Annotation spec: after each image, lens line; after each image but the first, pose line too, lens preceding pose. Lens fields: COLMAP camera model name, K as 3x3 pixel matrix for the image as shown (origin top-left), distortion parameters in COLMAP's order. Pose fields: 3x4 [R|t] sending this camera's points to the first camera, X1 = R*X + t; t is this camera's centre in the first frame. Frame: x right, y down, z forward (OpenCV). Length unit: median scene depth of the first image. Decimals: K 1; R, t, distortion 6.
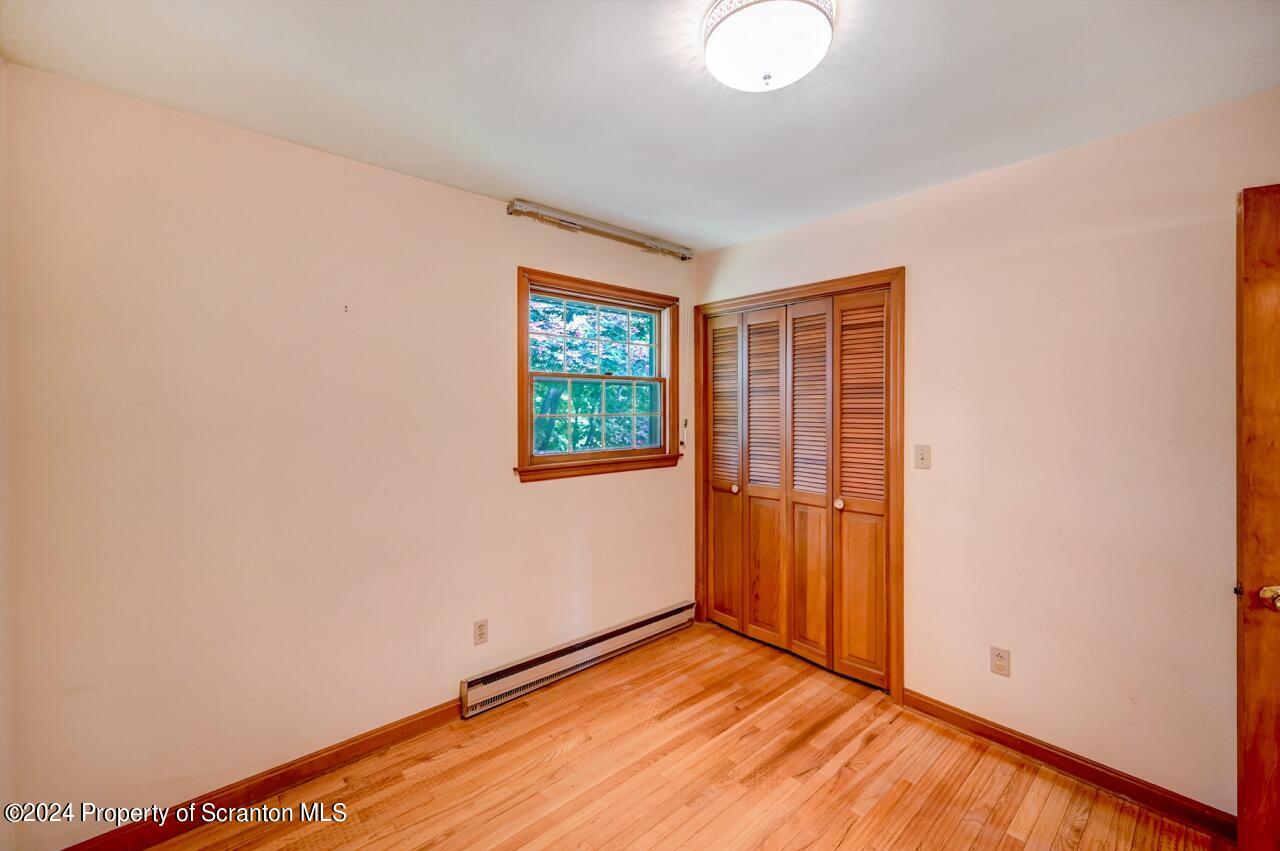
lens RADIAL K [[522.8, 0, 643.1], [0, 522.8, 412.2], [0, 0, 1]] dist [0.000606, 0.000210]
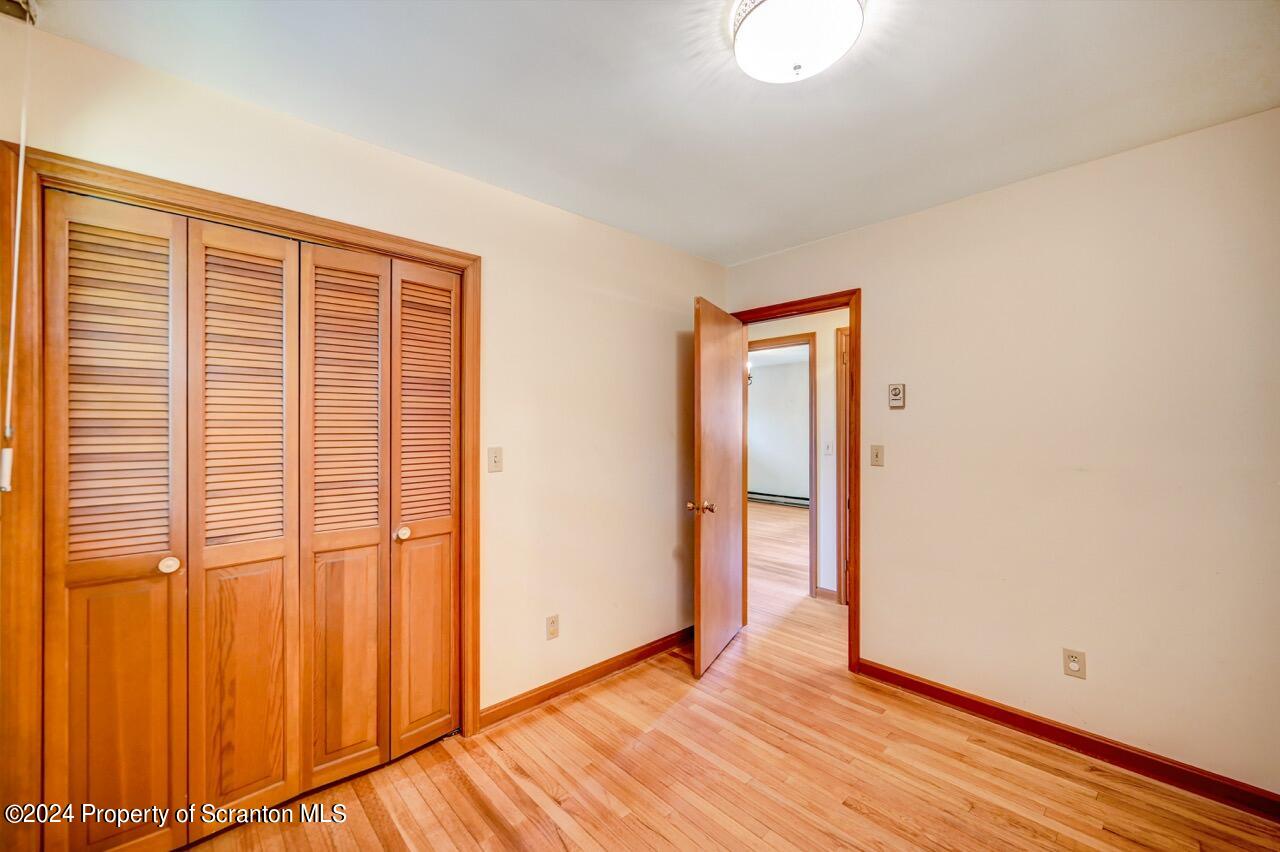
lens RADIAL K [[508.4, 0, 642.9], [0, 508.4, 426.4], [0, 0, 1]] dist [0.000856, -0.000055]
pose [[-0.017422, -0.002515, 0.999845, -0.365175], [0.009678, 0.999950, 0.002684, 0.020821], [-0.999801, 0.009723, -0.017396, 0.648775]]
